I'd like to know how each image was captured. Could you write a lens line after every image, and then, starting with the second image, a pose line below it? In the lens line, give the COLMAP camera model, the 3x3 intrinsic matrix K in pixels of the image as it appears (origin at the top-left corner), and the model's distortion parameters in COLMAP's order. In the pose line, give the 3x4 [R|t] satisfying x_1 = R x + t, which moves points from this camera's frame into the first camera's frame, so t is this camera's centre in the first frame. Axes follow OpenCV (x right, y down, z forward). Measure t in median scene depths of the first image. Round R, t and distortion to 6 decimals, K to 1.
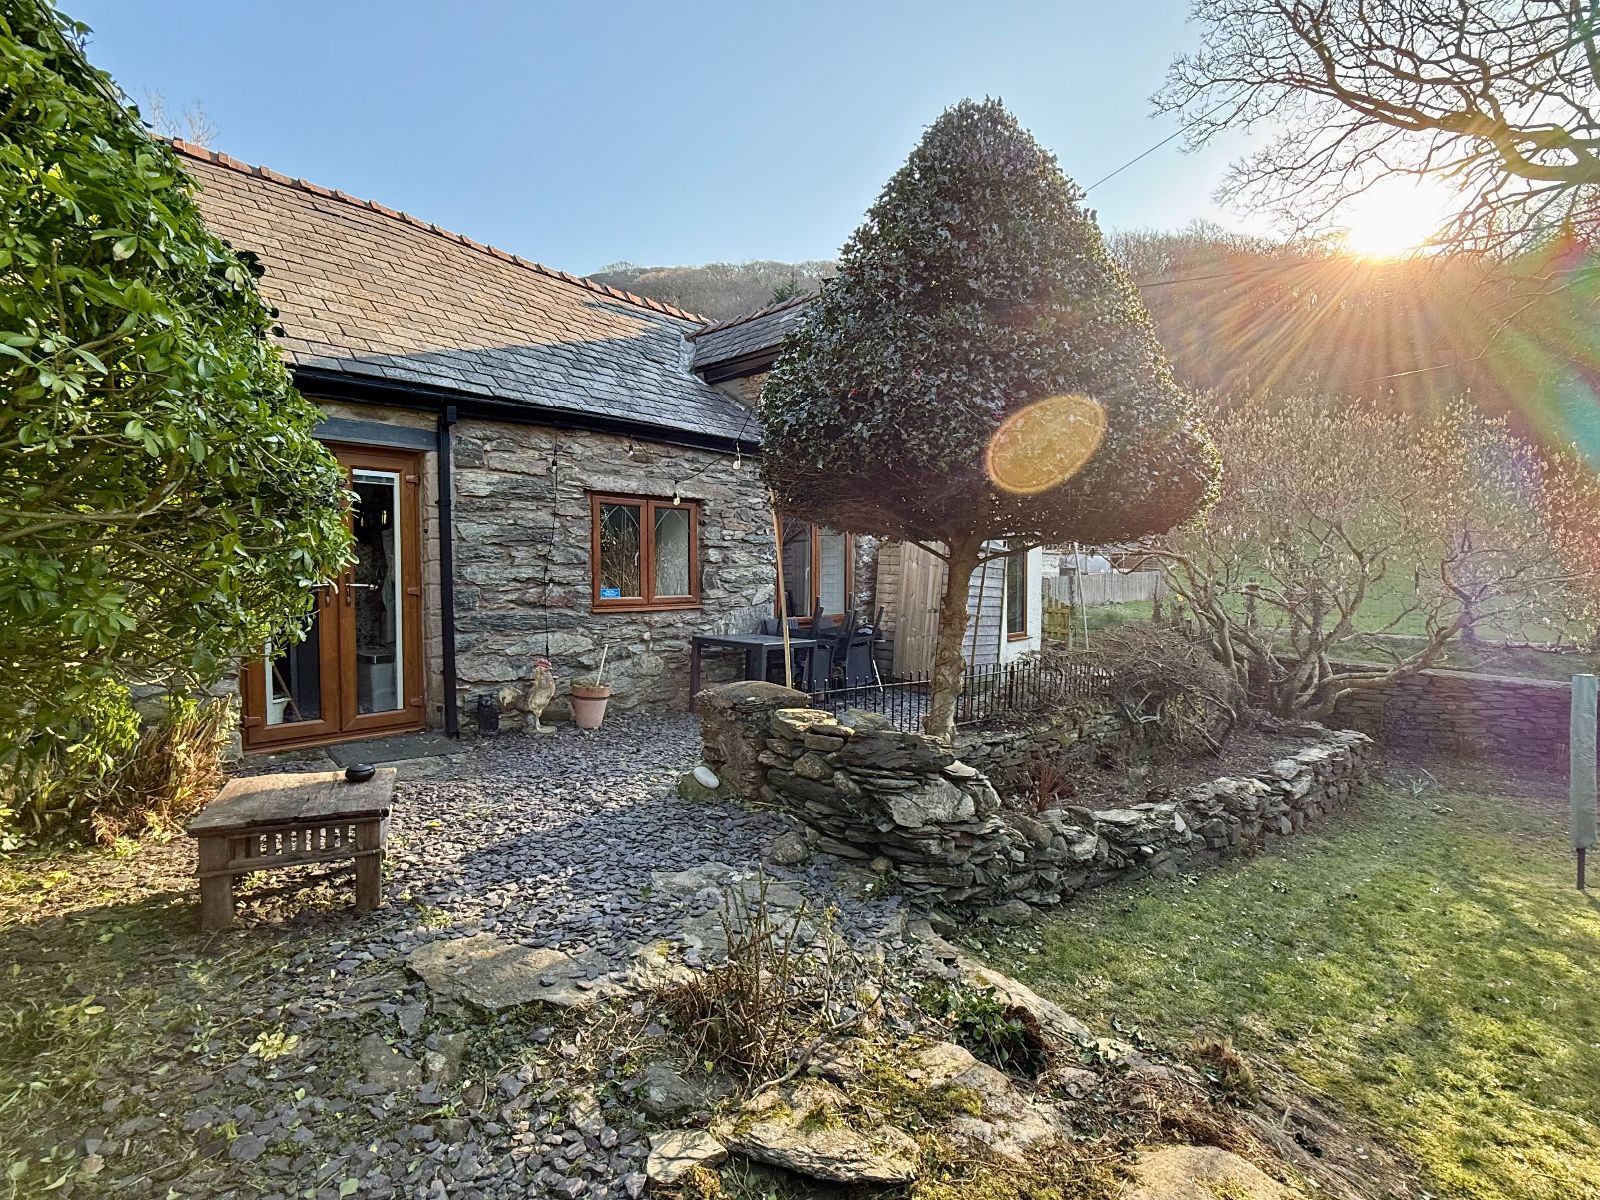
lens RADIAL K [[768.6, 0, 820.8], [0, 768.6, 601.0], [0, 0, 1]] dist [-0.015399, -0.001206]
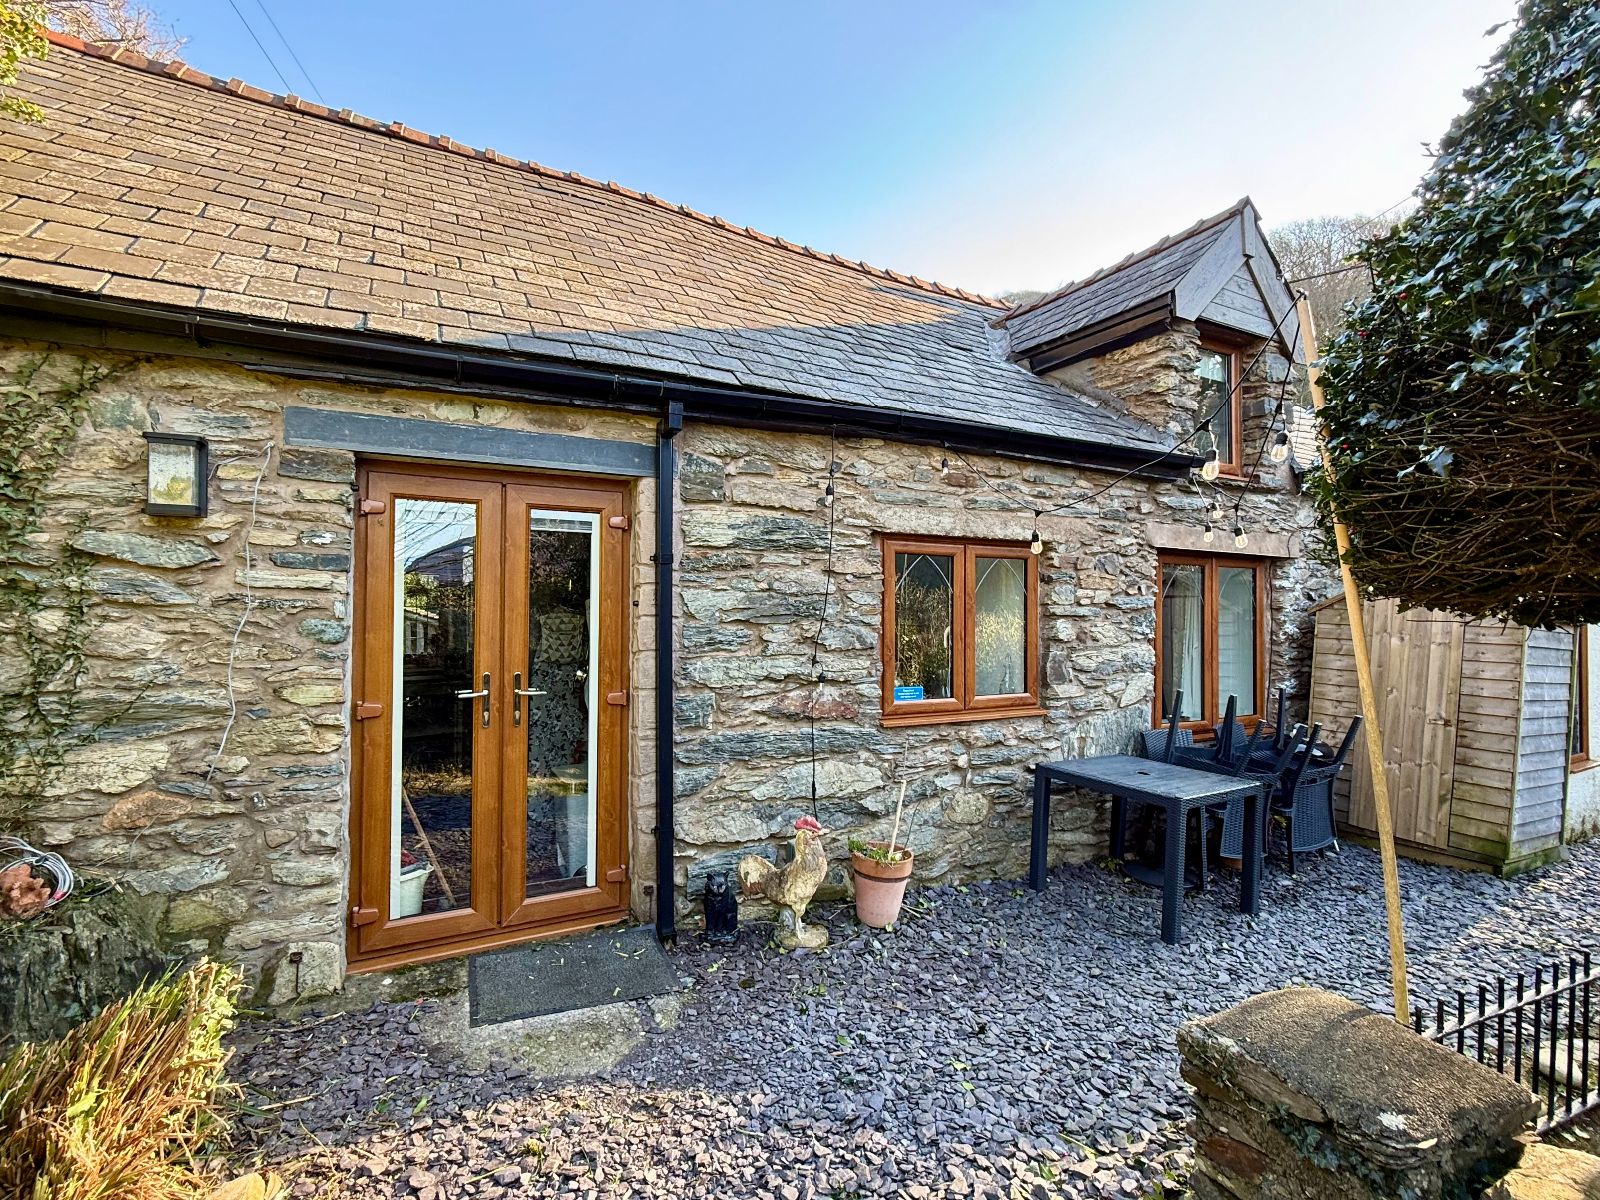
lens RADIAL K [[772.3, 0, 800.0], [0, 772.3, 600.0], [0, 0, 1]] dist [-0.000140, 0.000031]
pose [[0.941026, -0.000018, -0.338335, -0.155055], [-0.017983, 0.998584, -0.050070, -0.058128], [0.337856, 0.053201, 0.939693, 0.398608]]
